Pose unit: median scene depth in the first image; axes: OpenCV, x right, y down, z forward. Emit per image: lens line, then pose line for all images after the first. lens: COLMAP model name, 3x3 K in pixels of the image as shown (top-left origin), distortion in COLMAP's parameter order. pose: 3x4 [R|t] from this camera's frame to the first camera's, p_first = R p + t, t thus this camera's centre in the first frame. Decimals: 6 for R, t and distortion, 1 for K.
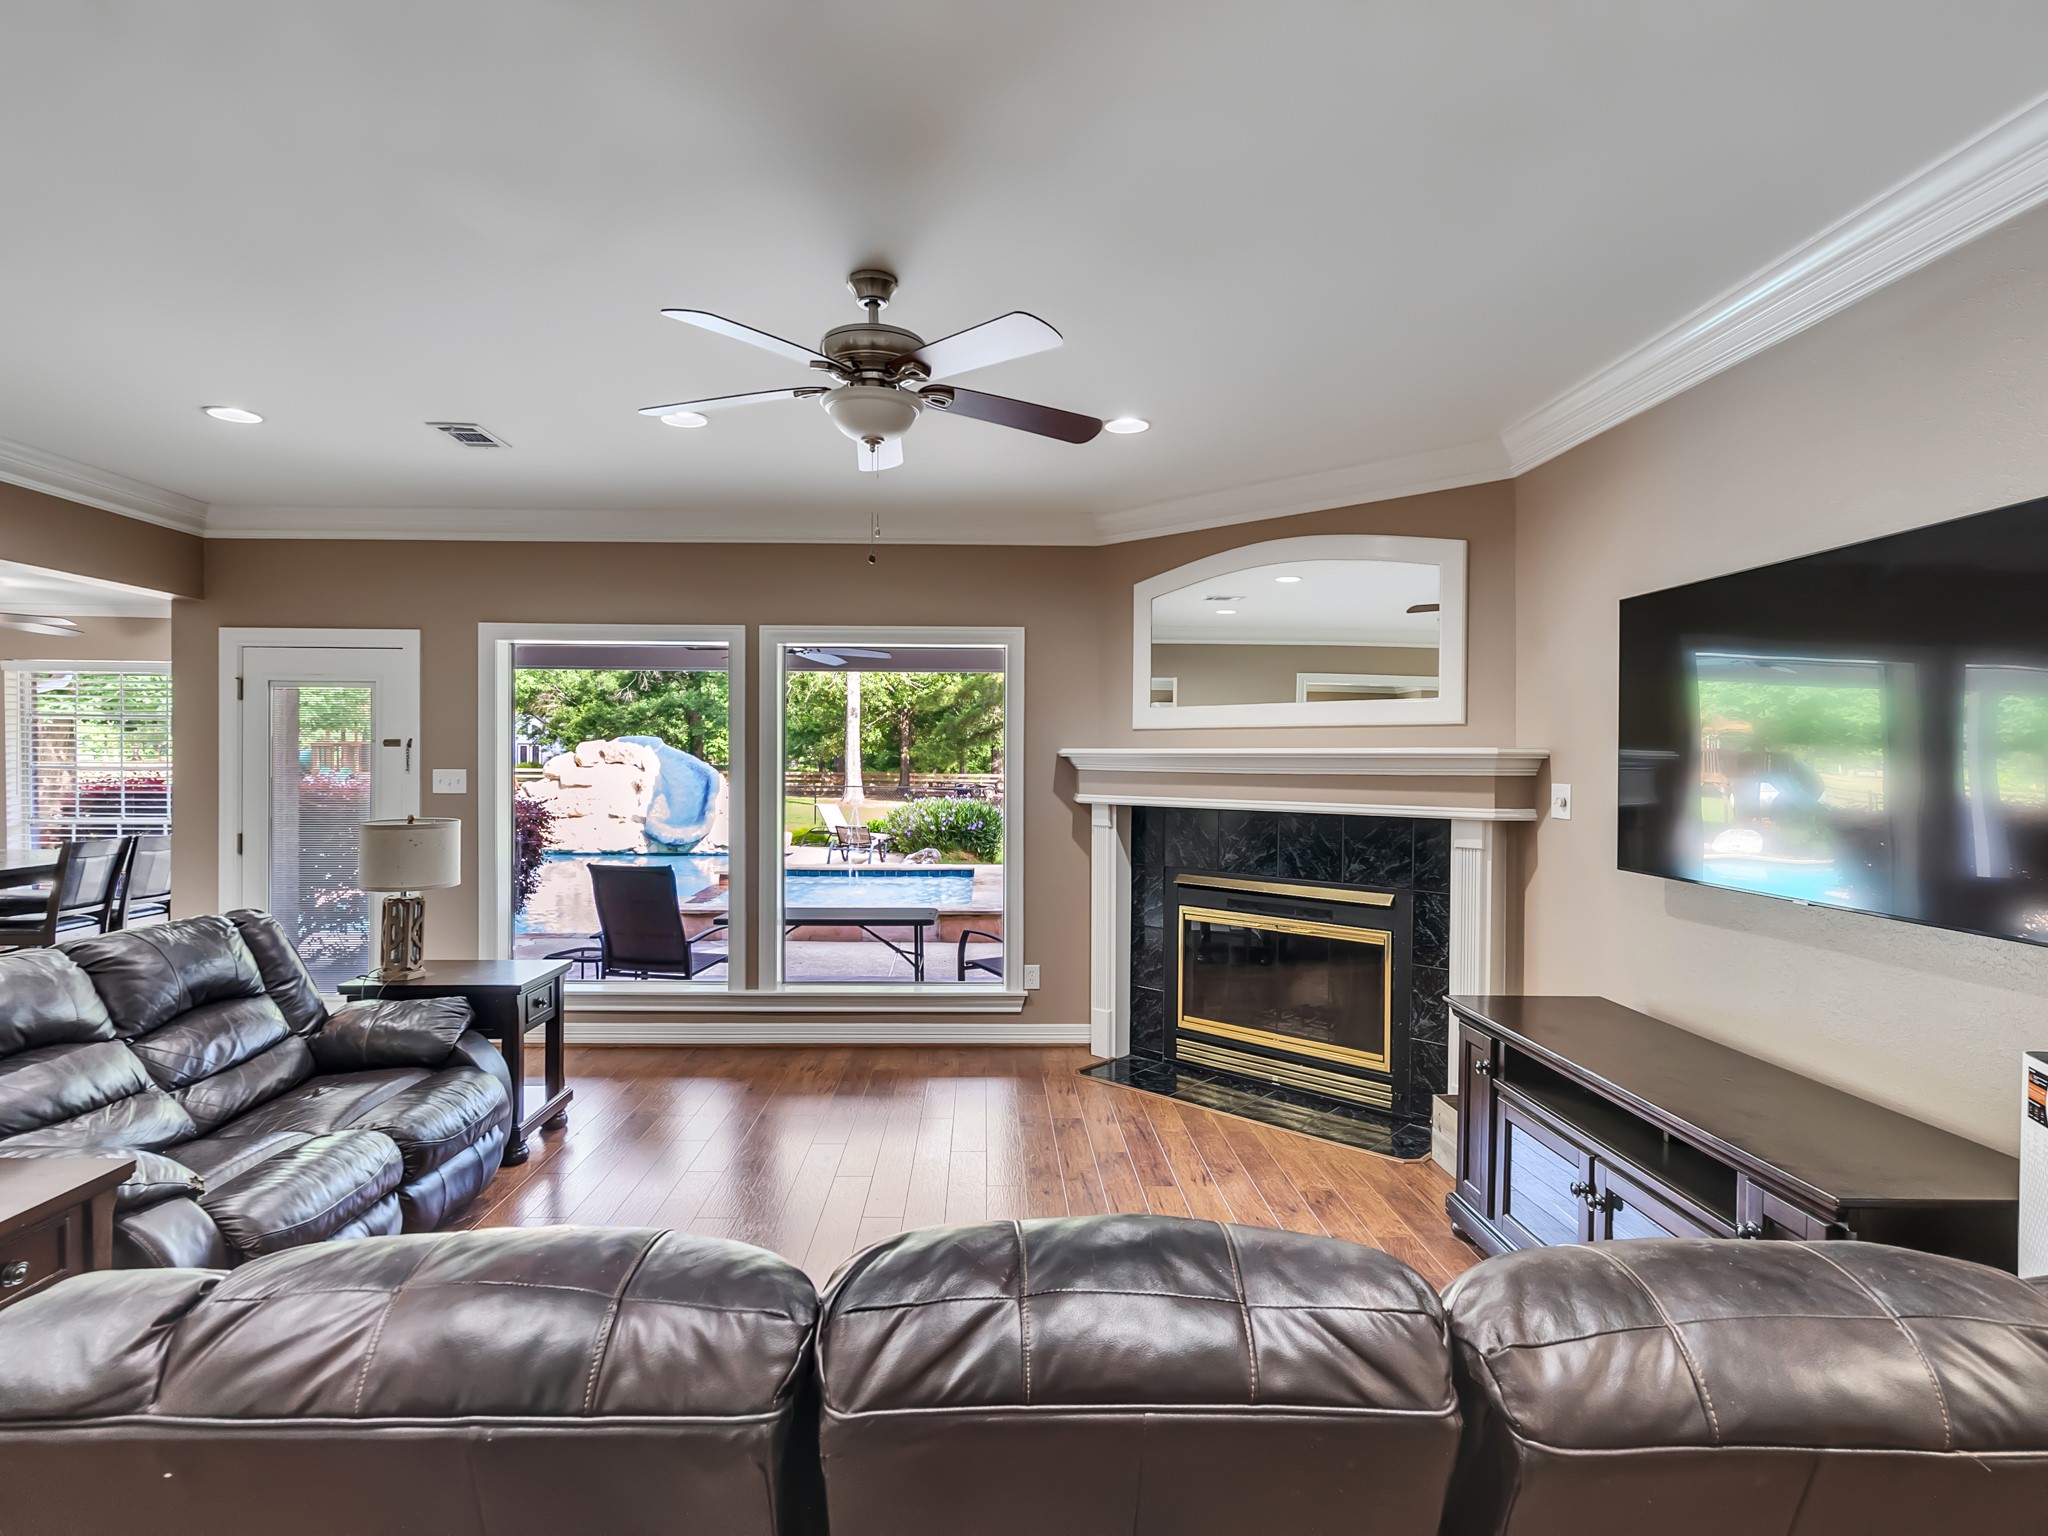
lens RADIAL K [[1037.6, 0, 1011.2], [0, 1037.6, 770.3], [0, 0, 1]] dist [0.000408, -0.000422]
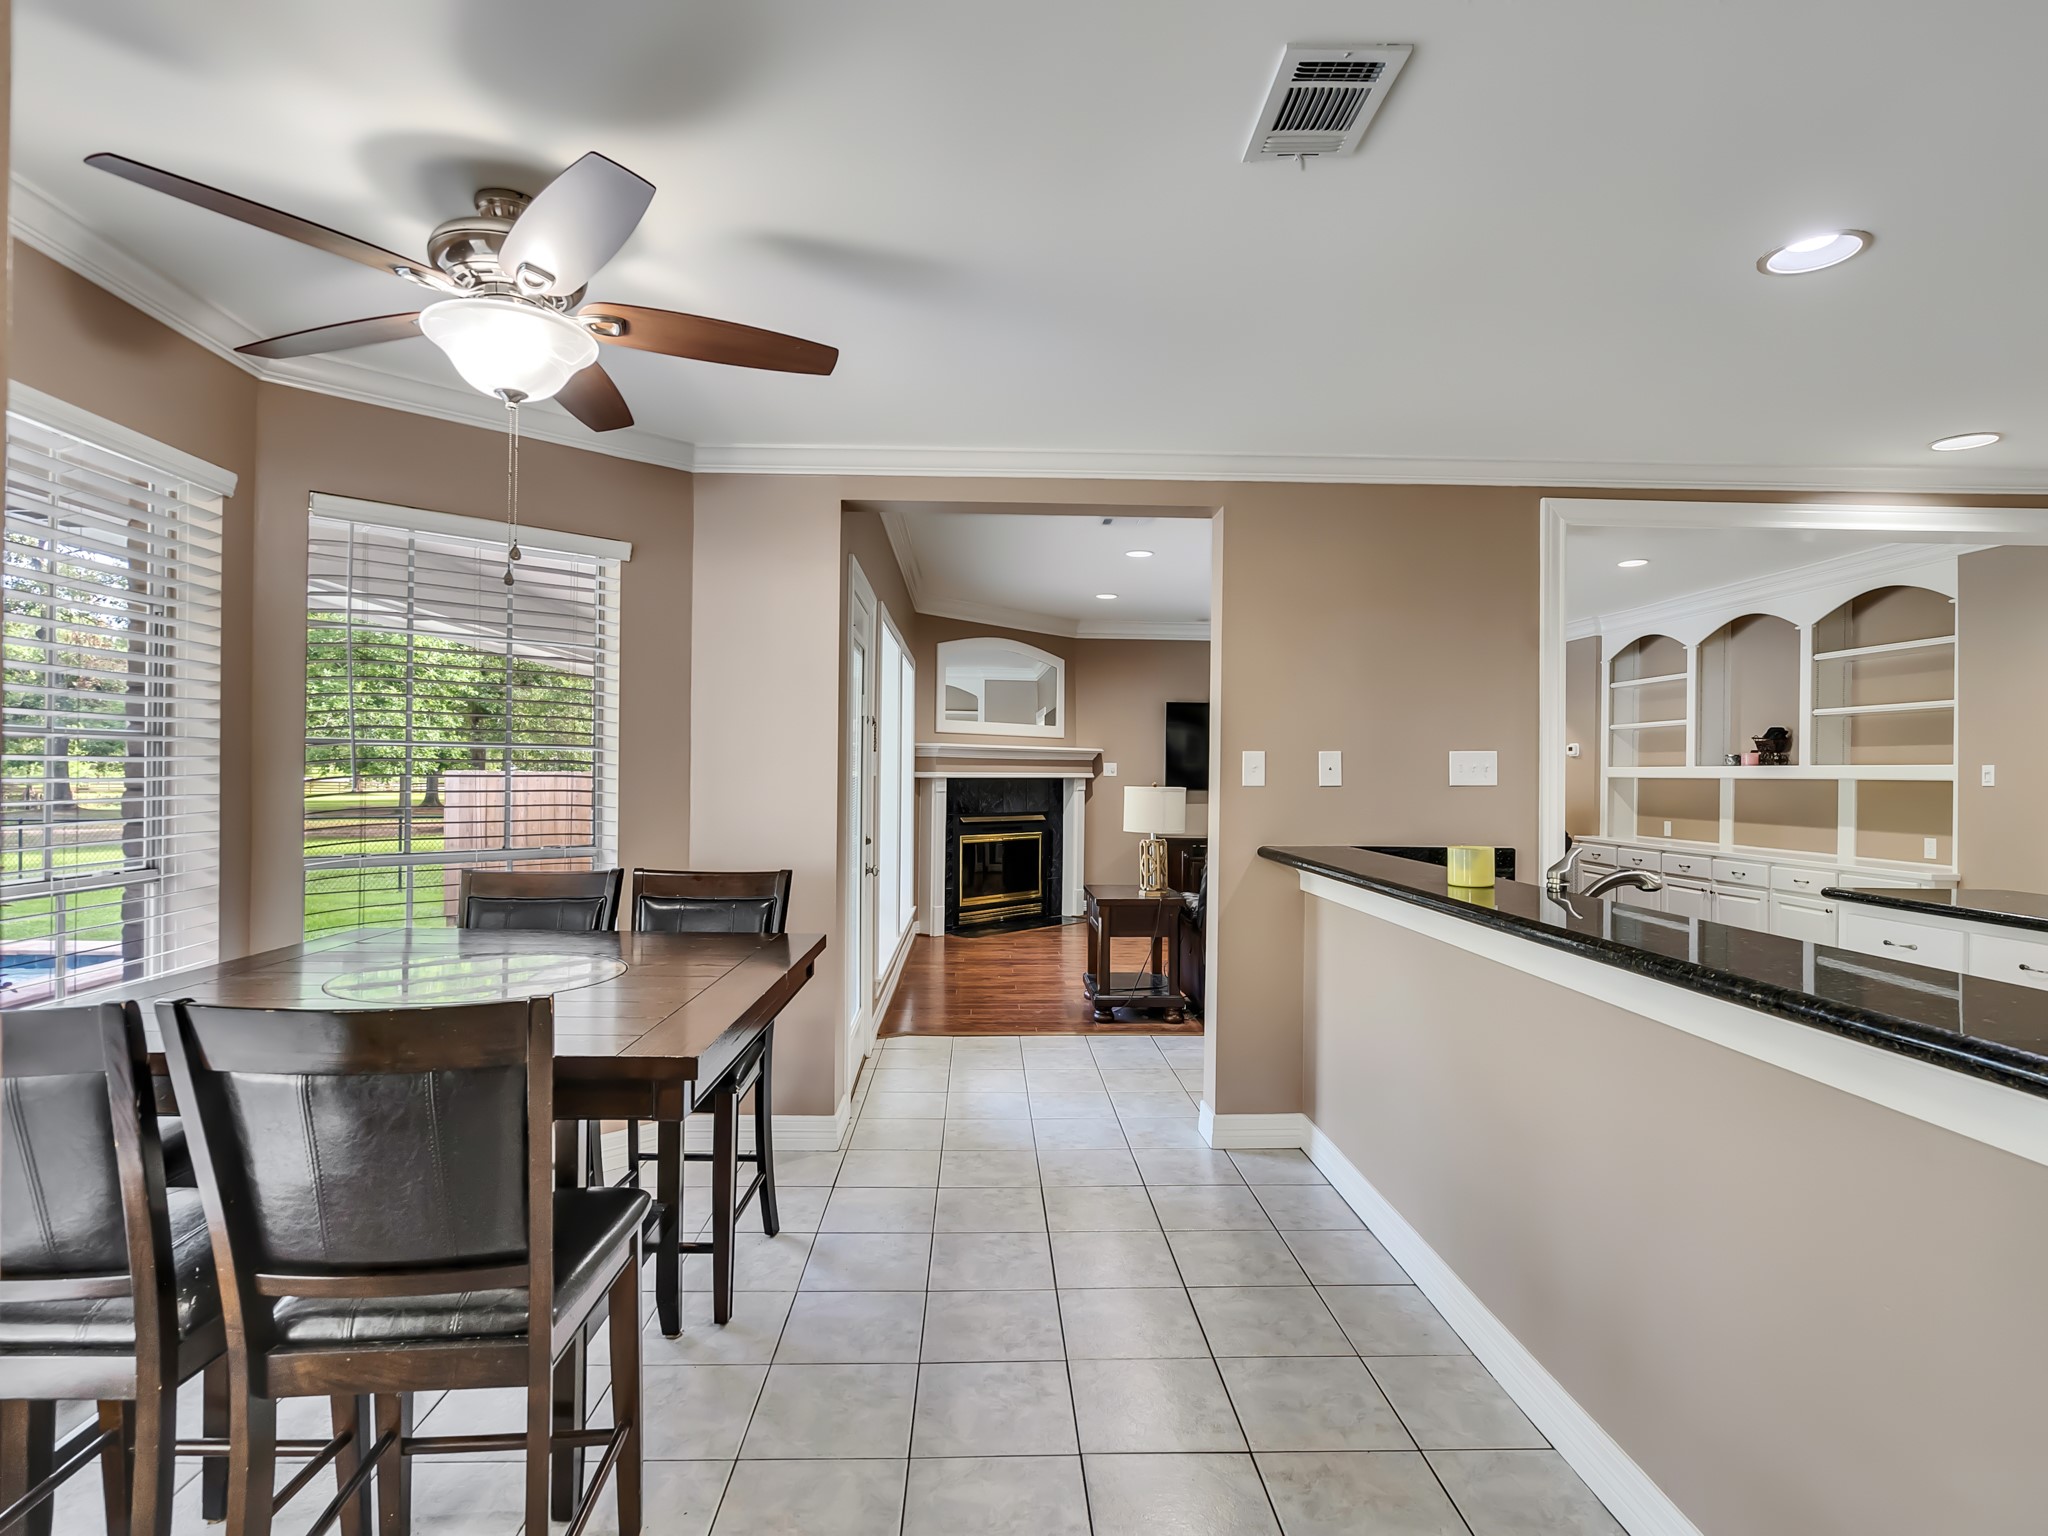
lens RADIAL K [[1037.6, 0, 1022.0], [0, 1037.6, 774.6], [0, 0, 1]] dist [0.000408, -0.000422]
pose [[-0.024799, -0.003236, 0.999687, -1.562566], [0.004018, 0.999986, 0.003337, 0.024026], [-0.999684, 0.004099, -0.024786, 0.942990]]
